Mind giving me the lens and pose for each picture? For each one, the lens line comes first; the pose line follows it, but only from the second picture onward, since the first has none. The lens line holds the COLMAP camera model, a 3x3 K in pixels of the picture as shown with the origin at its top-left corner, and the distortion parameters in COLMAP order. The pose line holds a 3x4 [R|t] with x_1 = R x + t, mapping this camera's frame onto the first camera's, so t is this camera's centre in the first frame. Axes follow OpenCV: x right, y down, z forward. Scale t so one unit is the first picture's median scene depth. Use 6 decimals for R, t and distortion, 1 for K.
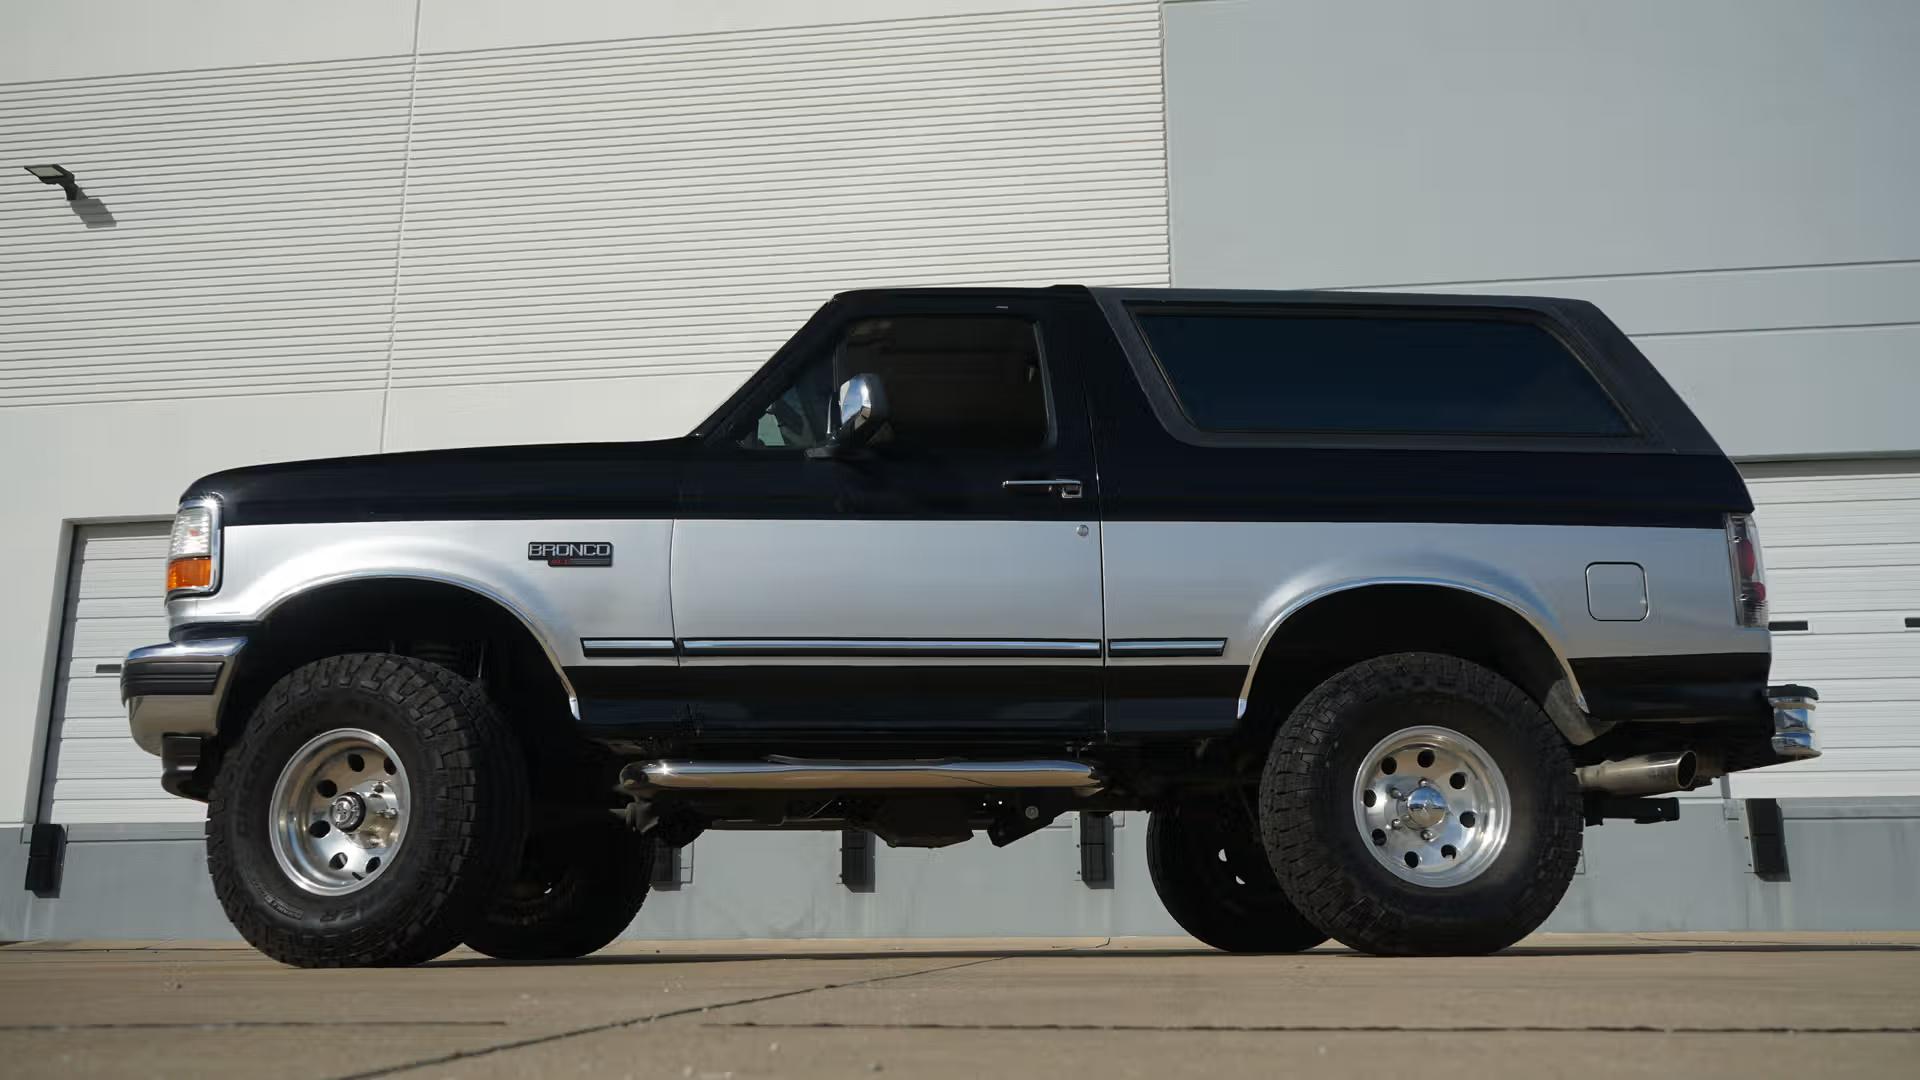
lens RADIAL K [[1639.1, 0, 960.8], [0, 1639.1, 529.7], [0, 0, 1]] dist [-0.021036, 0.041955]
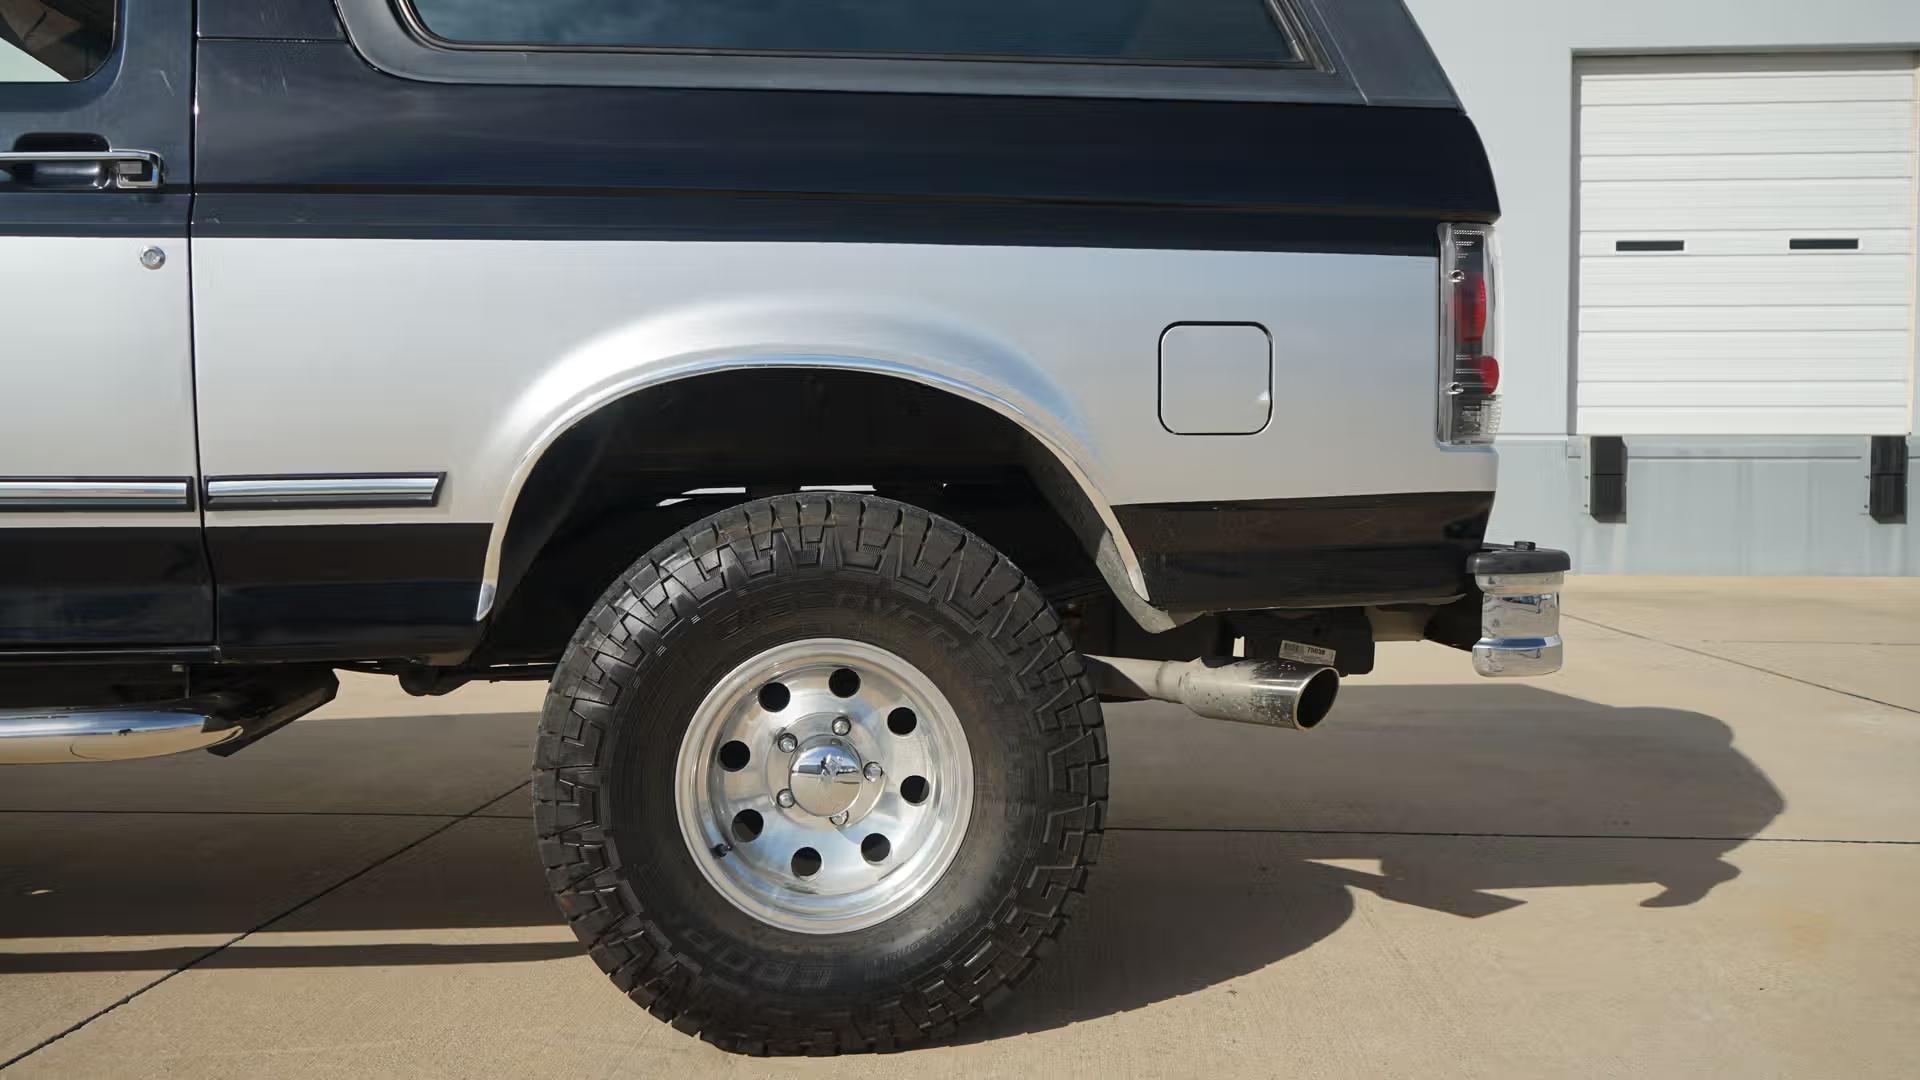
lens RADIAL K [[1543.0, 0, 957.1], [0, 1543.0, 530.3], [0, 0, 1]] dist [-0.010236, 0.003479]
pose [[0.999520, 0.004616, 0.030622, 0.314284], [-0.012881, 0.961209, 0.275520, -0.053382], [-0.028162, -0.275782, 0.960807, 0.530445]]
